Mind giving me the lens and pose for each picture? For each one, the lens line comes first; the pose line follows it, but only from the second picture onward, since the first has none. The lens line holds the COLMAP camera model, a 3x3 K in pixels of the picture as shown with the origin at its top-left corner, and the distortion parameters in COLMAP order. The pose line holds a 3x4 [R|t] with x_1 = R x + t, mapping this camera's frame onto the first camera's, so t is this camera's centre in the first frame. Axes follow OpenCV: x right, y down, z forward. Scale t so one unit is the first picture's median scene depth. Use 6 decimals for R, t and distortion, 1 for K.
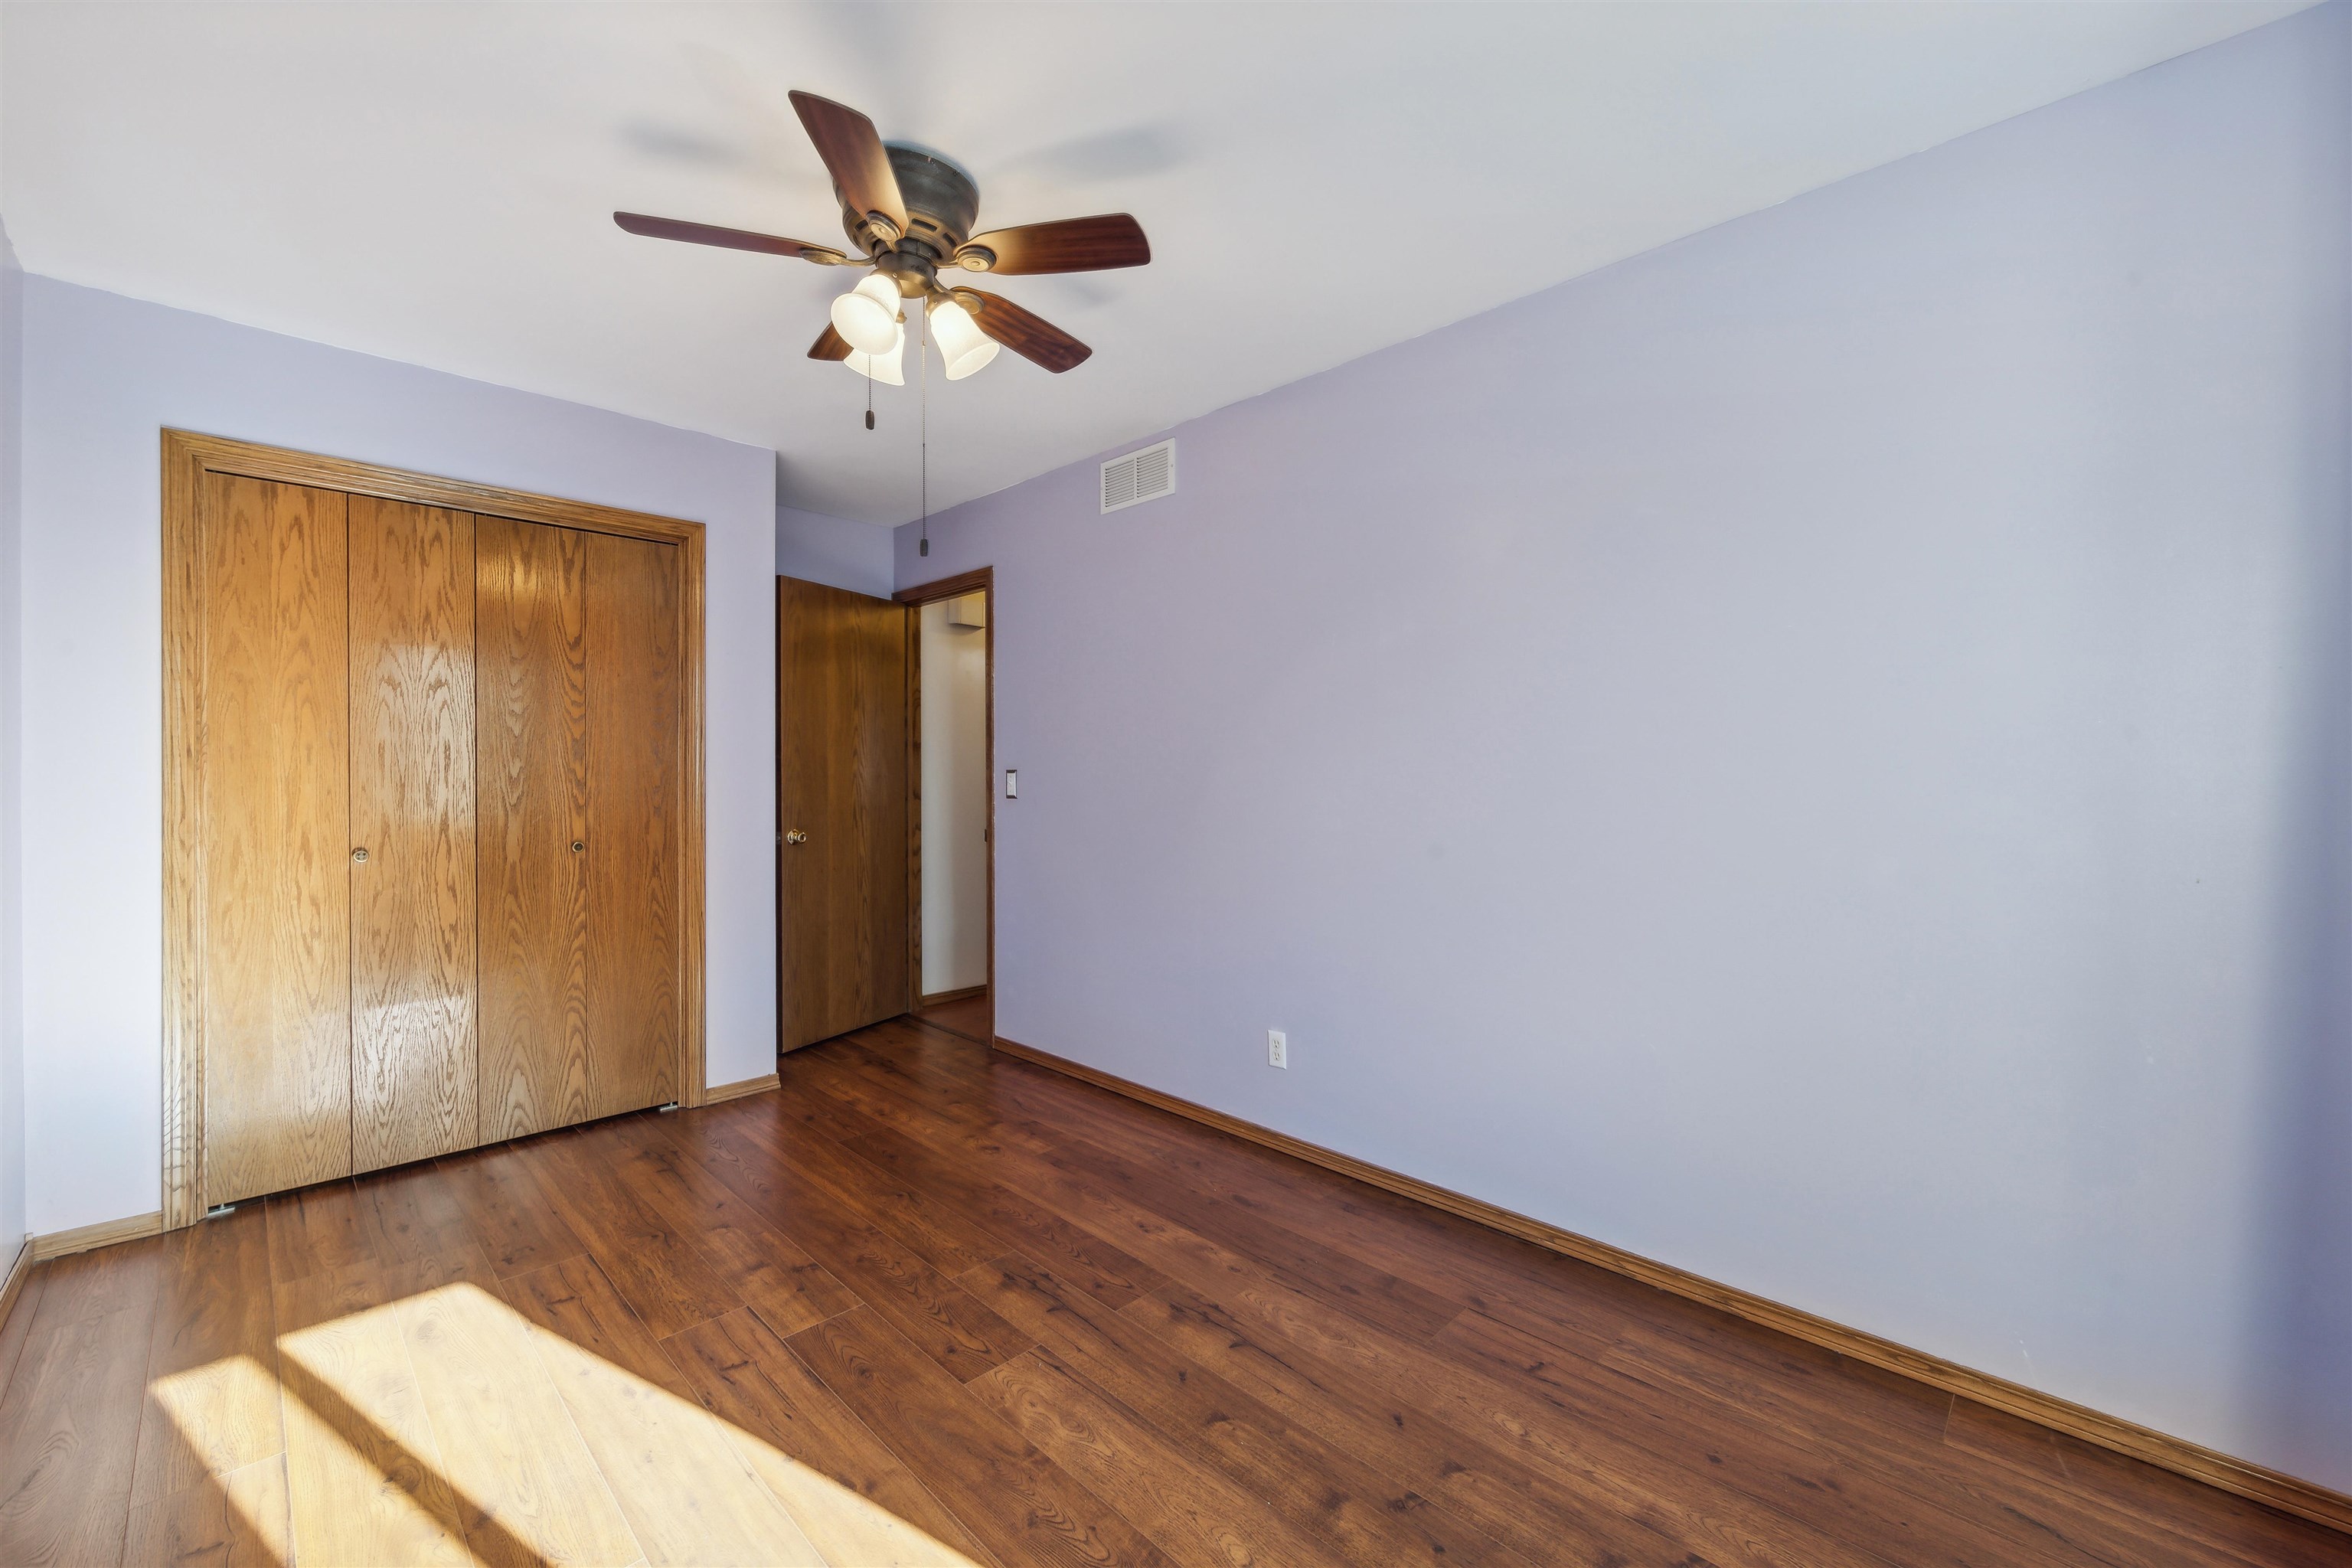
lens RADIAL K [[939.5, 0, 1177.2], [0, 939.5, 781.9], [0, 0, 1]] dist [-0.000372, -0.000721]
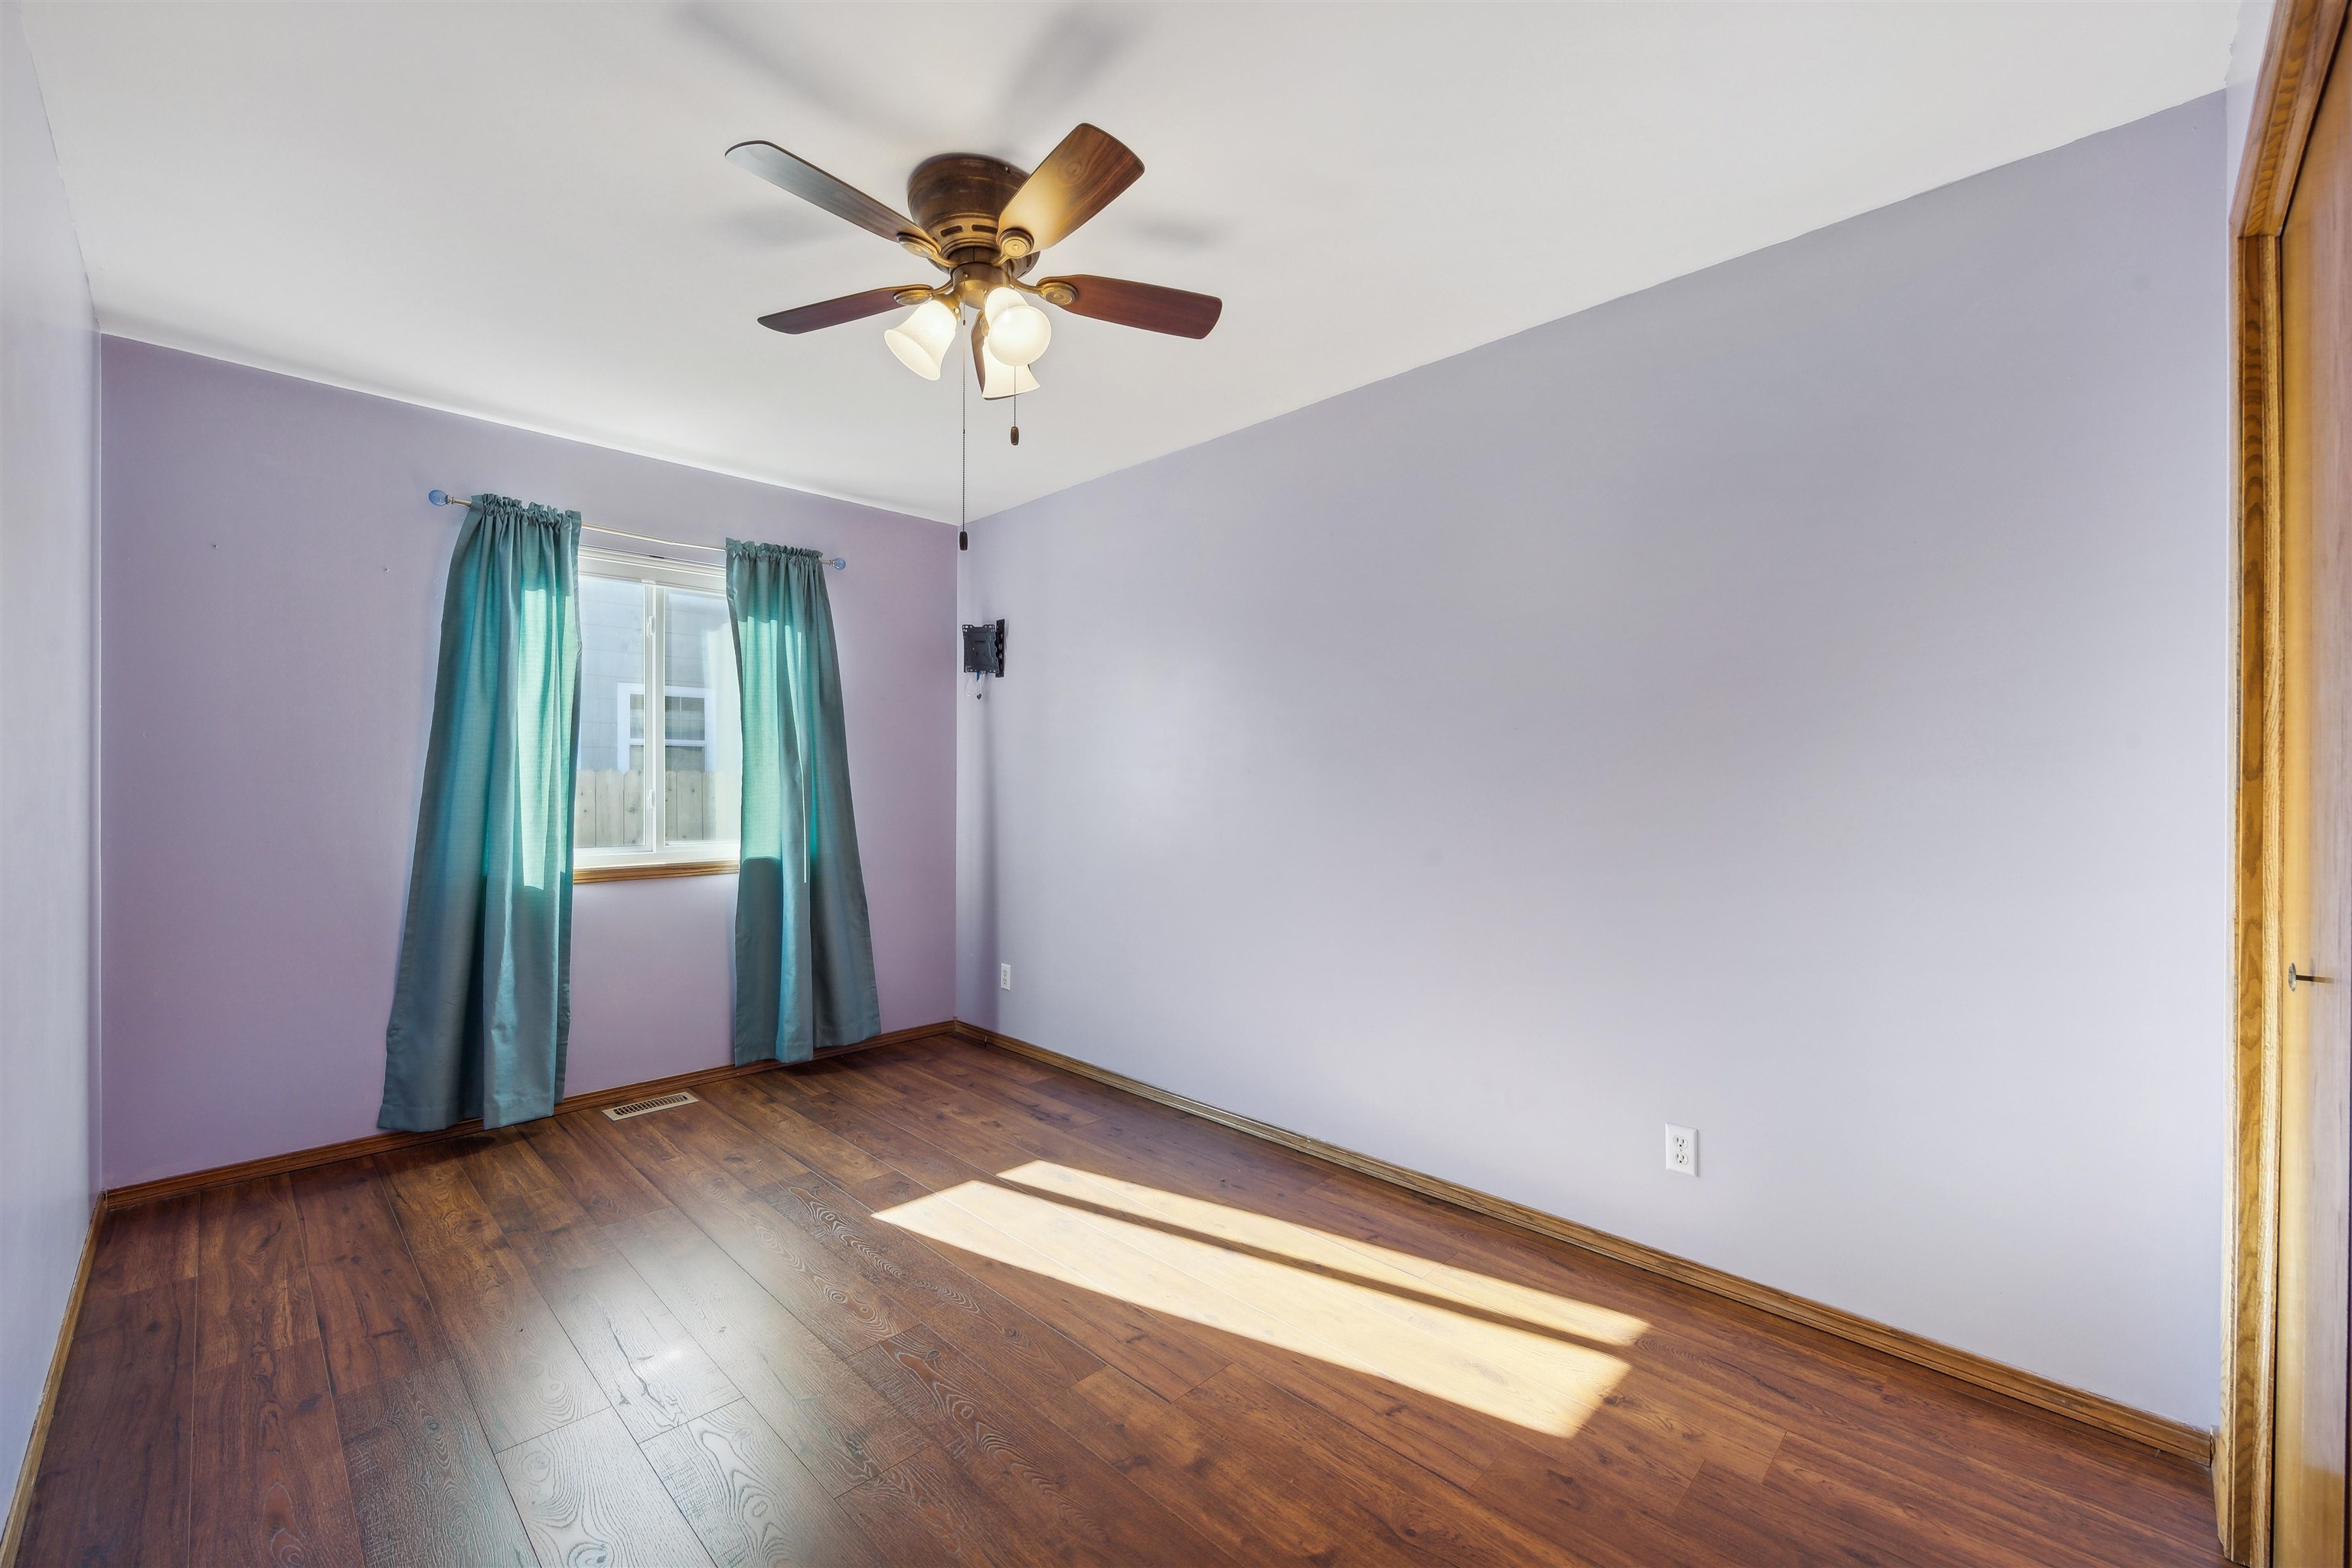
lens RADIAL K [[939.5, 0, 1176.2], [0, 939.5, 781.5], [0, 0, 1]] dist [-0.000372, -0.000721]
pose [[-0.999965, -0.004764, -0.006894, -0.490031], [-0.004788, 0.999983, 0.003386, -0.013396], [0.006877, 0.003418, -0.999971, 1.997790]]
